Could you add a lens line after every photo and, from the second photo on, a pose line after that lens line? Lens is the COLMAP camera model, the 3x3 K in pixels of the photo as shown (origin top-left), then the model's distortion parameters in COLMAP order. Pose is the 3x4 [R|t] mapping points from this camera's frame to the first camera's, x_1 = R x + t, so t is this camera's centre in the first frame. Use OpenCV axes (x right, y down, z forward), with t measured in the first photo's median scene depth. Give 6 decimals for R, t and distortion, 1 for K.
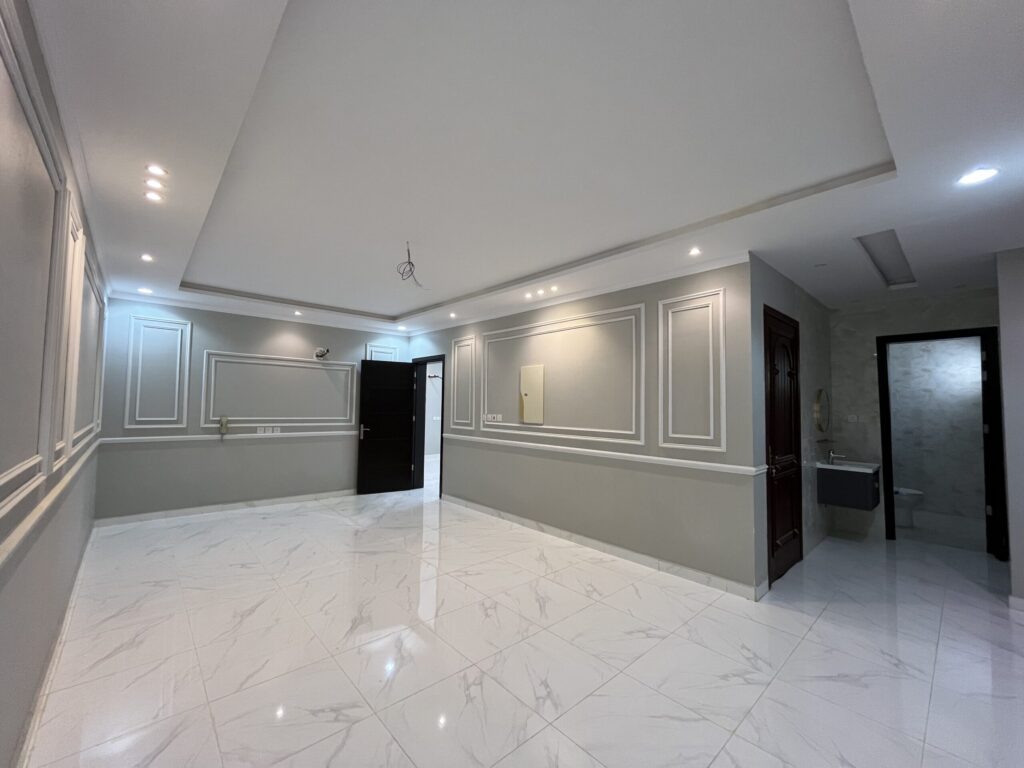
lens RADIAL K [[414.5, 0, 511.1], [0, 414.5, 387.4], [0, 0, 1]] dist [0.010172, -0.000124]
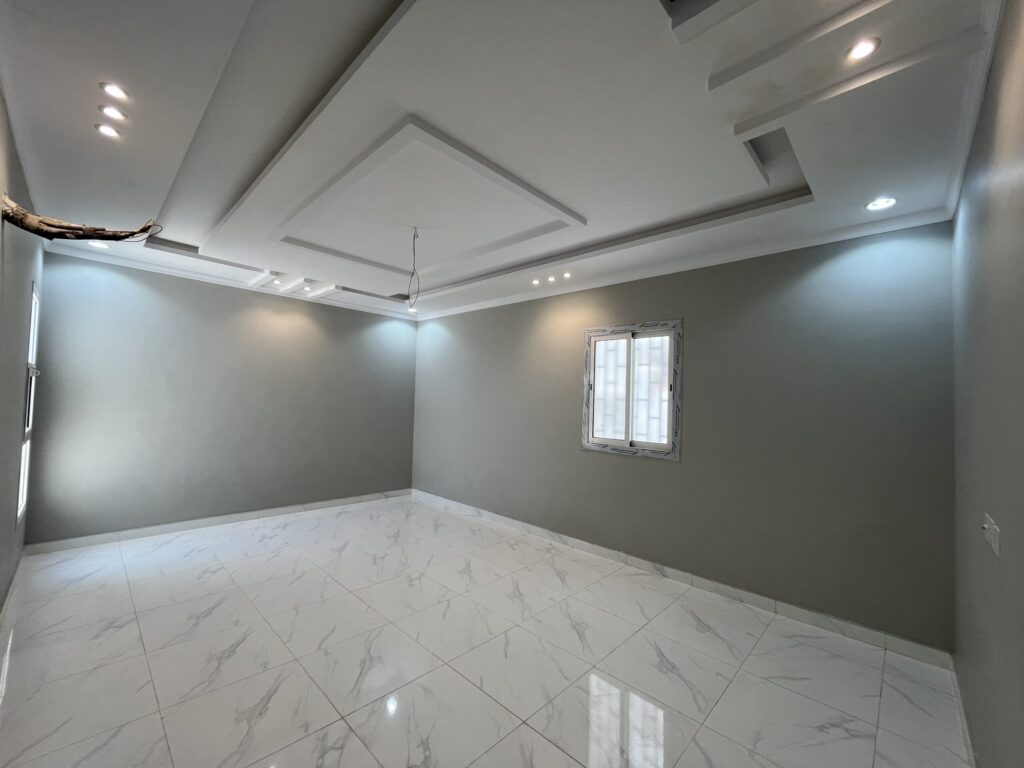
lens RADIAL K [[415.0, 0, 512.0], [0, 415.0, 384.0], [0, 0, 1]] dist [0.000610, -0.000280]
pose [[0.997185, 0.020802, 0.072033, -0.135666], [-0.021157, 0.999768, 0.004161, 0.004142], [-0.071930, -0.005673, 0.997394, 0.149537]]
